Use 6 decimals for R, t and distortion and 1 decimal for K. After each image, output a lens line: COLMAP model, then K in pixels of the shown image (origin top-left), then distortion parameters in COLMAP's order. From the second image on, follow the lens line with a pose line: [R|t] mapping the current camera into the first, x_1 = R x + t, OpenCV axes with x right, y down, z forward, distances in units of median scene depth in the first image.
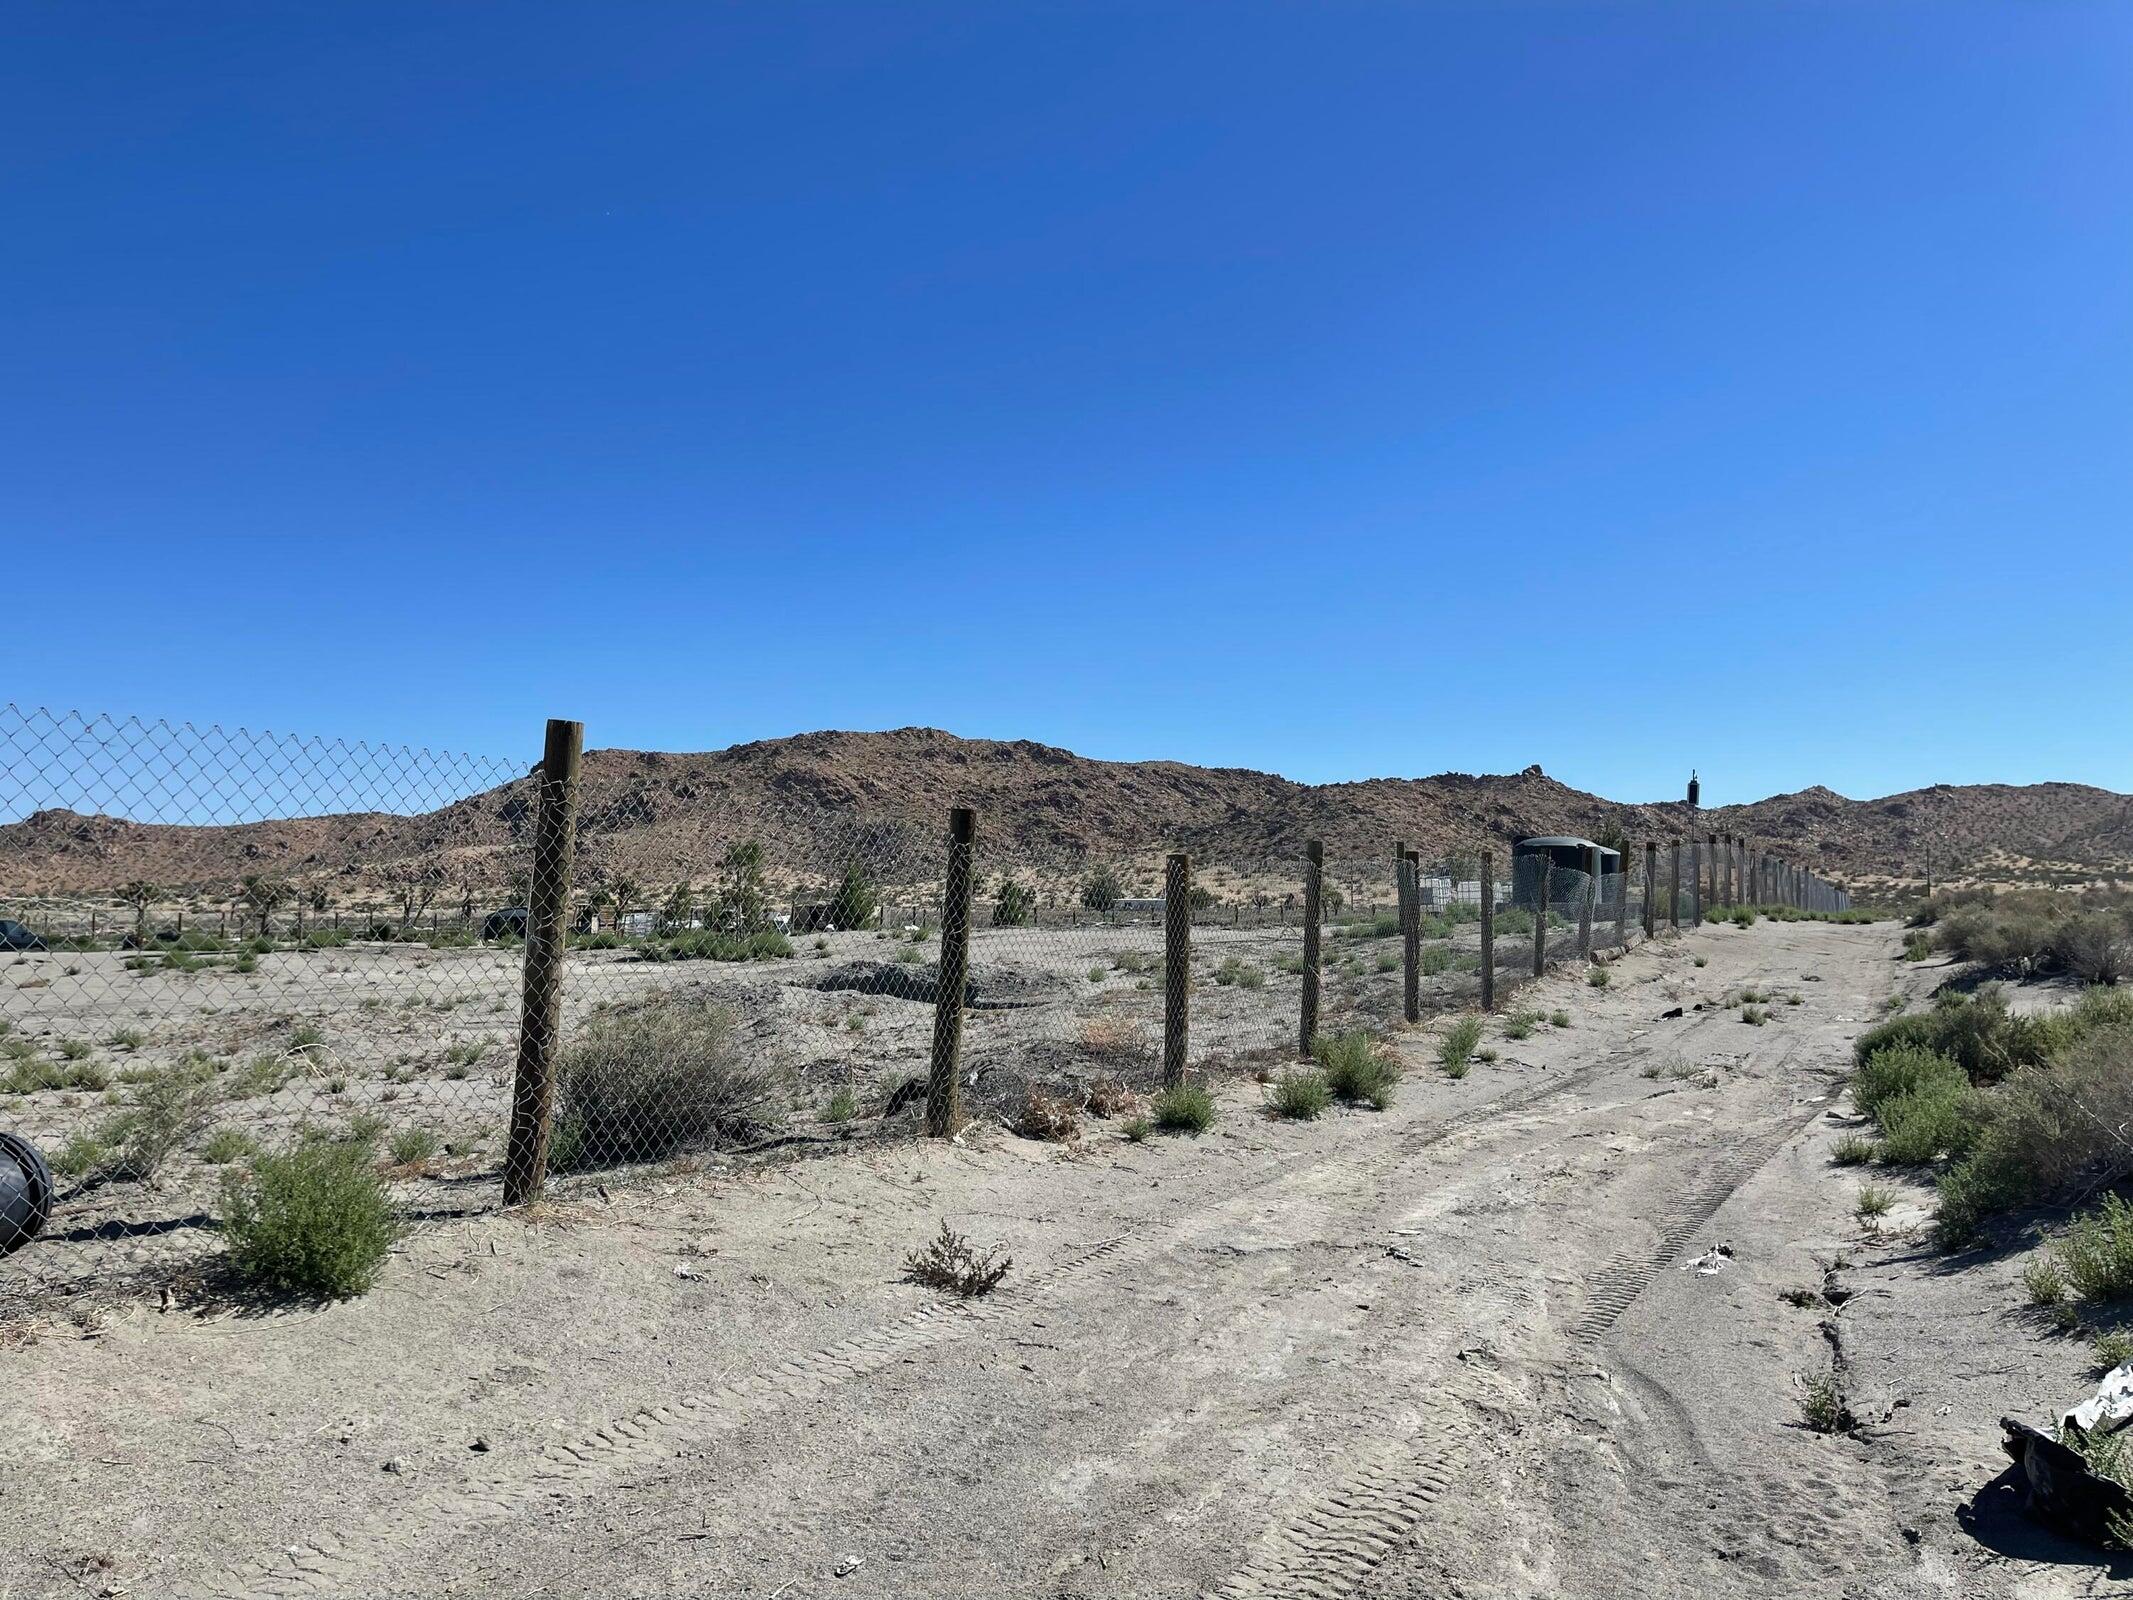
lens RADIAL K [[1622.3, 0, 1066.5], [0, 1622.3, 800.0], [0, 0, 1]] dist [0.168253, -0.310878]
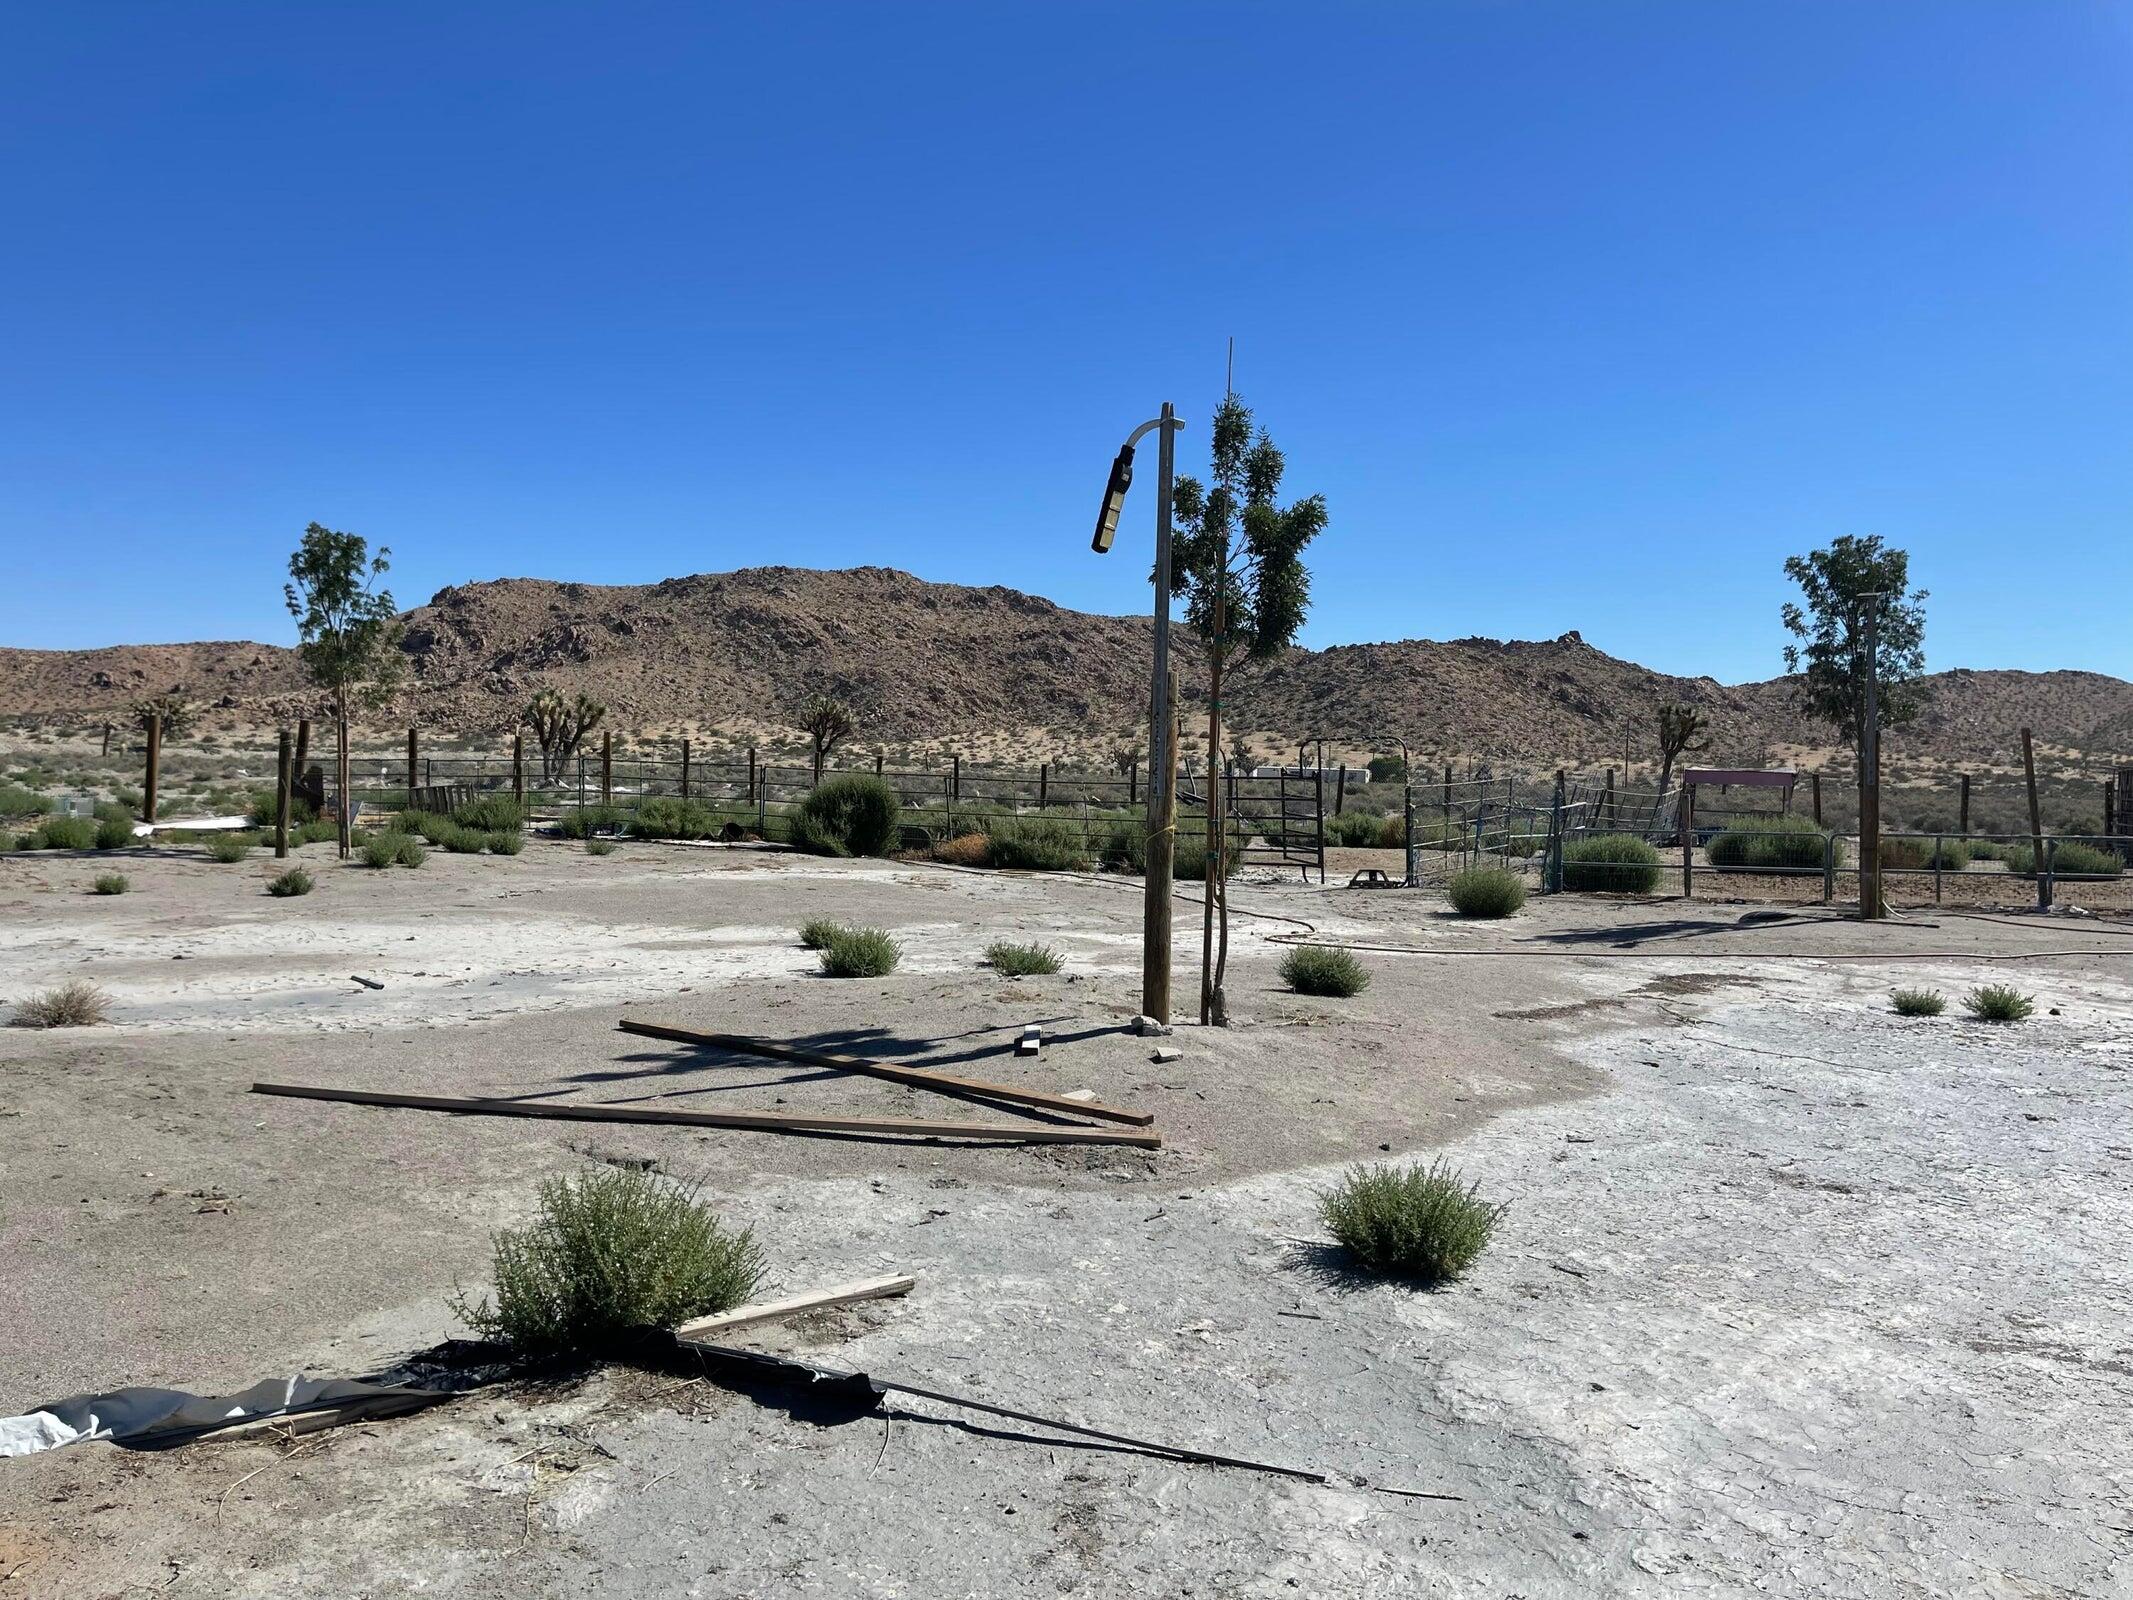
lens RADIAL K [[1625.6, 0, 1066.5], [0, 1625.6, 800.0], [0, 0, 1]] dist [0.095731, -0.122306]
pose [[0.996743, 0.027694, 0.075737, -0.058246], [-0.033709, 0.996279, 0.079325, 0.008897], [-0.073259, -0.081619, 0.993968, 0.107536]]
